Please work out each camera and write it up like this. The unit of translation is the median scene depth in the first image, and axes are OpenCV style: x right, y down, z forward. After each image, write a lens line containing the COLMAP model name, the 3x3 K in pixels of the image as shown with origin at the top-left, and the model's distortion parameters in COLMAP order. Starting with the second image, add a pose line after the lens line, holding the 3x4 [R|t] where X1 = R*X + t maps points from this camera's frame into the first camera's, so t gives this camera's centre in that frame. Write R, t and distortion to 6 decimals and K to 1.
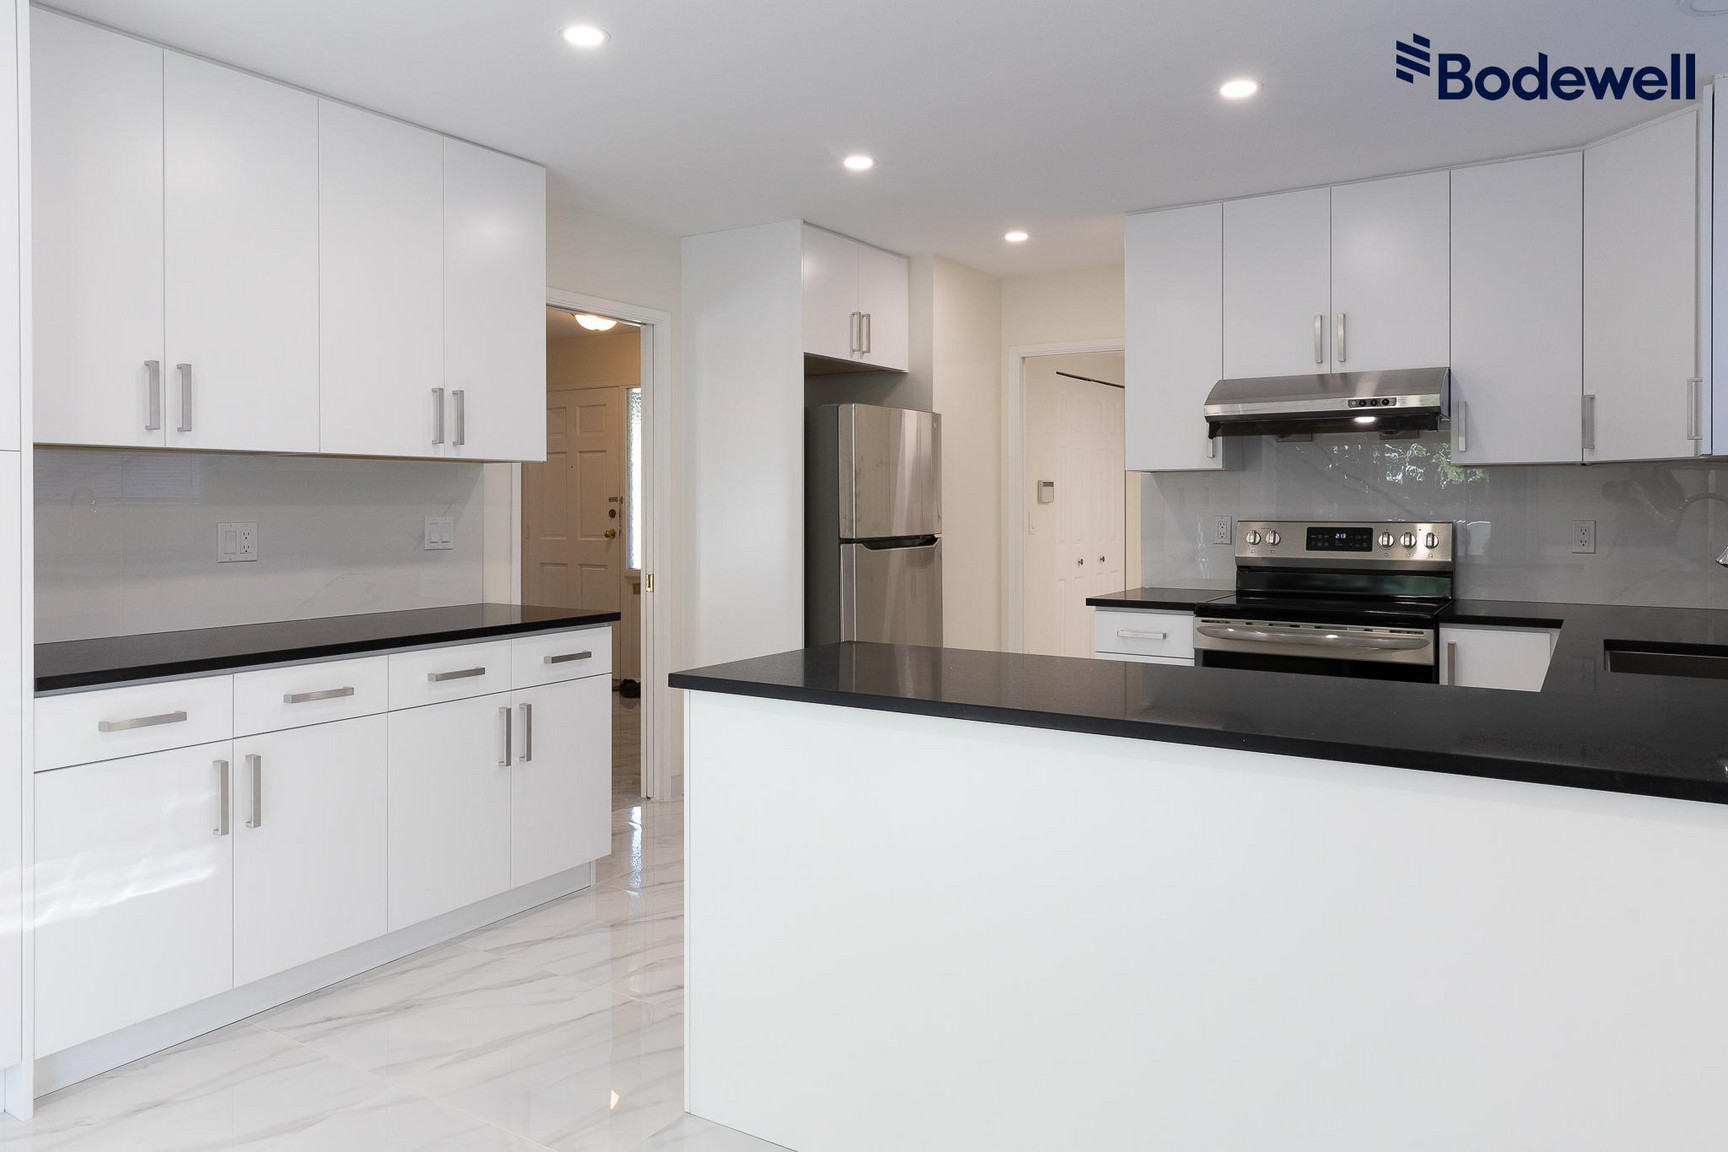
lens RADIAL K [[1158.7, 0, 894.6], [0, 1158.7, 504.1], [0, 0, 1]] dist [-0.002512, 0.000435]
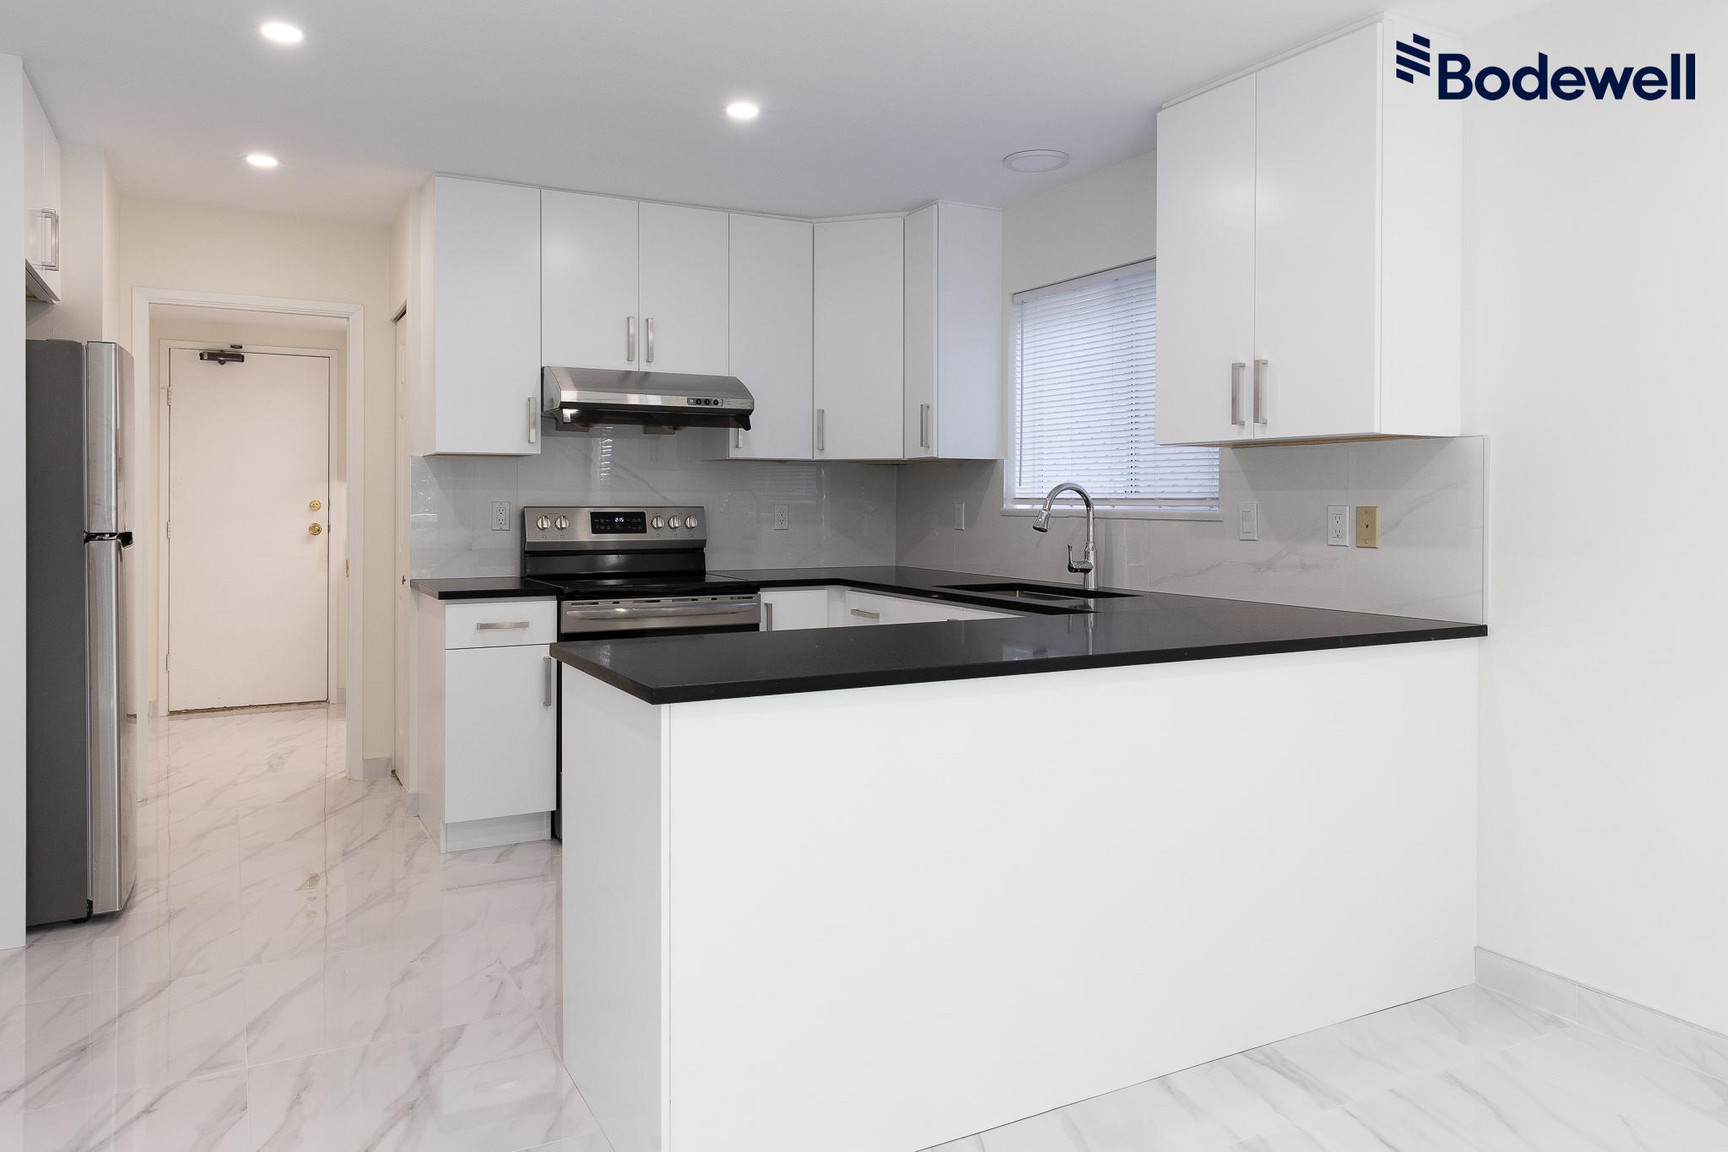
lens RADIAL K [[1158.7, 0, 894.6], [0, 1158.7, 504.1], [0, 0, 1]] dist [-0.002512, 0.000435]
pose [[0.473164, -0.002677, 0.880970, -1.429579], [-0.003942, 0.999979, 0.005156, 0.019054], [-0.880965, -0.005912, 0.473144, 0.795516]]
